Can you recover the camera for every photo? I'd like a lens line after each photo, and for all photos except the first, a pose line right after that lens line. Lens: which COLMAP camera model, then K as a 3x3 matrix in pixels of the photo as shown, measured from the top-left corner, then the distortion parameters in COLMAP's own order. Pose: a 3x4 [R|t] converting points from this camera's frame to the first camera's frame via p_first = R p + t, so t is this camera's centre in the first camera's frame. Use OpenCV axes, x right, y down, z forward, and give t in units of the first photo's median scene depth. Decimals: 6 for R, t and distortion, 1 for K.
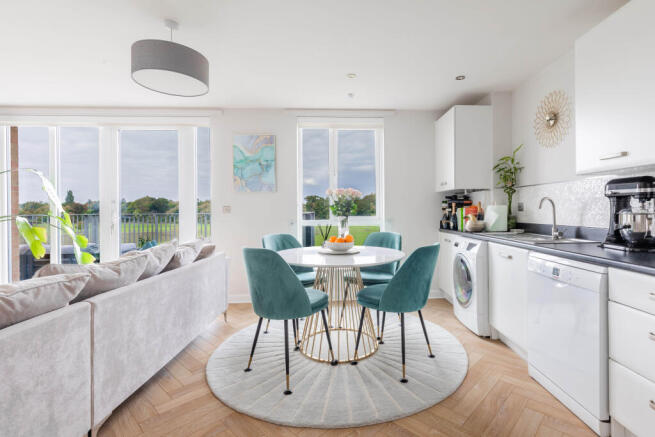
lens RADIAL K [[319.1, 0, 352.5], [0, 319.1, 198.9], [0, 0, 1]] dist [0.000458, 0.000329]
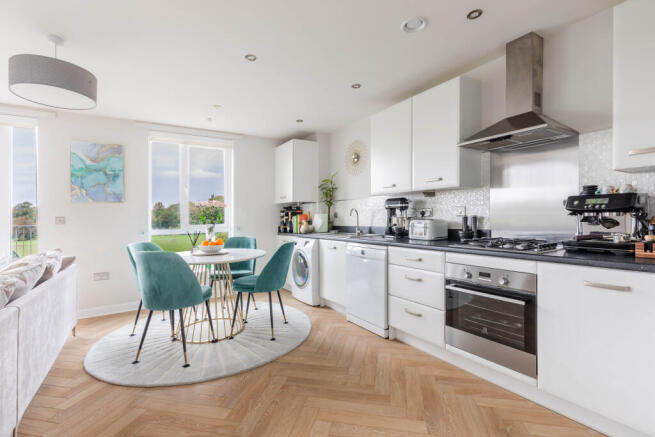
lens RADIAL K [[302.7, 0, 328.1], [0, 302.7, 206.4], [0, 0, 1]] dist [0.000835, -0.000535]
pose [[0.869784, 0.004854, 0.493409, -0.181394], [-0.001707, 0.999975, -0.006829, -0.003839], [-0.493430, 0.005098, 0.869771, -0.177268]]
